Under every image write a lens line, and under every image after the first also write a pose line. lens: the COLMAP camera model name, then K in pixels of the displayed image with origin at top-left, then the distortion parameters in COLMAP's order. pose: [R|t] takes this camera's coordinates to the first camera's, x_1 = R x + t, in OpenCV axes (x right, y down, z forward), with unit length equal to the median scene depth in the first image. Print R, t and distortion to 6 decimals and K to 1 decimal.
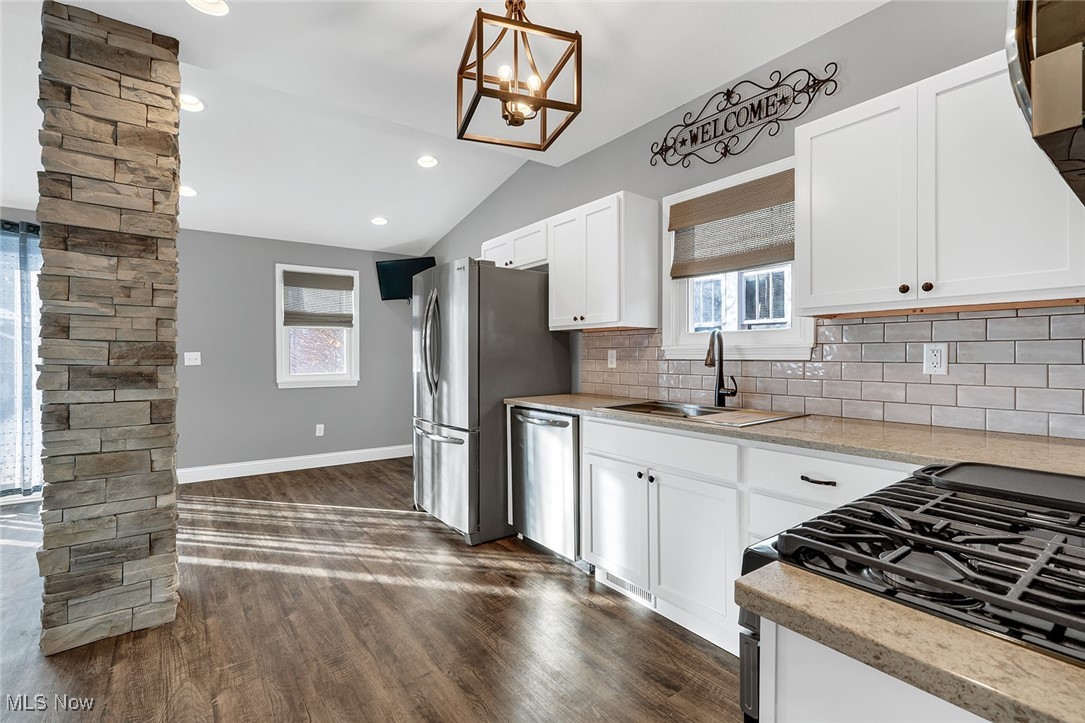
lens RADIAL K [[494.1, 0, 540.7], [0, 494.1, 357.5], [0, 0, 1]] dist [-0.000651, 0.000541]
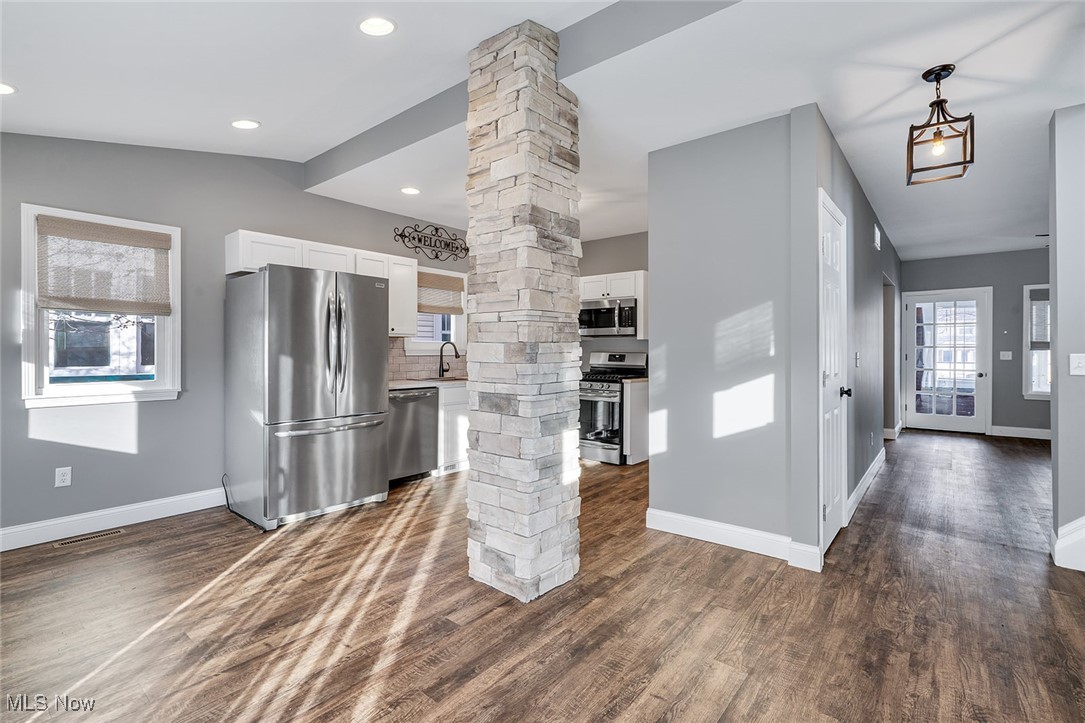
lens RADIAL K [[497.2, 0, 539.9], [0, 497.2, 354.3], [0, 0, 1]] dist [-0.001245, 0.001046]
pose [[-0.252973, -0.003626, 0.967467, -1.571484], [0.007153, 0.999959, 0.005618, -0.008197], [-0.967447, 0.008342, -0.252936, 0.980197]]
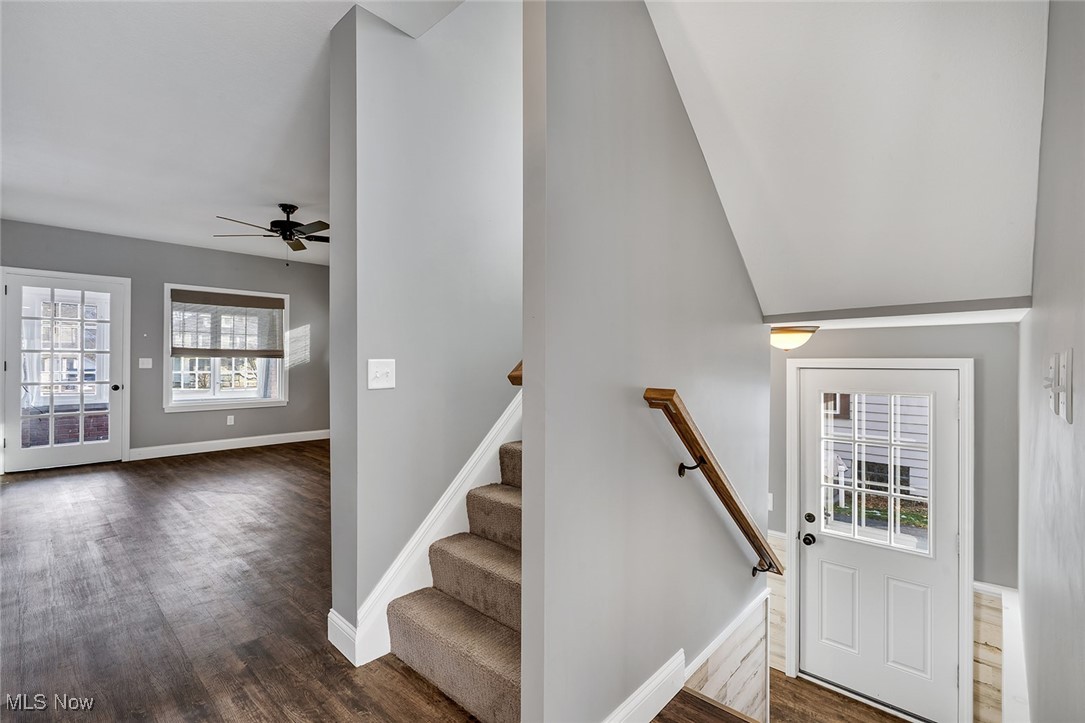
lens RADIAL K [[490.6, 0, 533.4], [0, 490.6, 362.1], [0, 0, 1]] dist [-0.008017, 0.000686]
pose [[-0.981702, -0.000789, -0.190423, -0.990746], [-0.002686, 0.999949, 0.009703, -0.000477], [0.190406, 0.010037, -0.981654, 0.445150]]
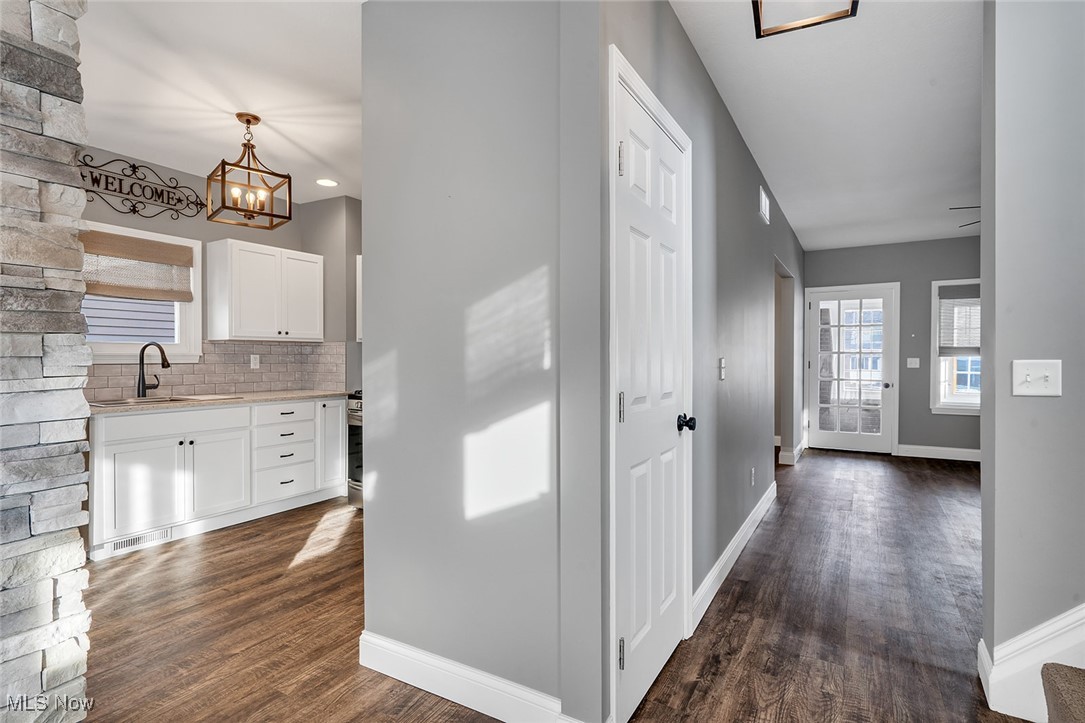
lens RADIAL K [[538.4, 0, 541.7], [0, 538.4, 366.5], [0, 0, 1]] dist [-0.000022, 0.000831]
pose [[-0.396872, -0.012064, 0.917795, -1.257213], [0.006443, 0.999852, 0.015929, -0.003163], [-0.917851, 0.012235, -0.396736, 0.496826]]
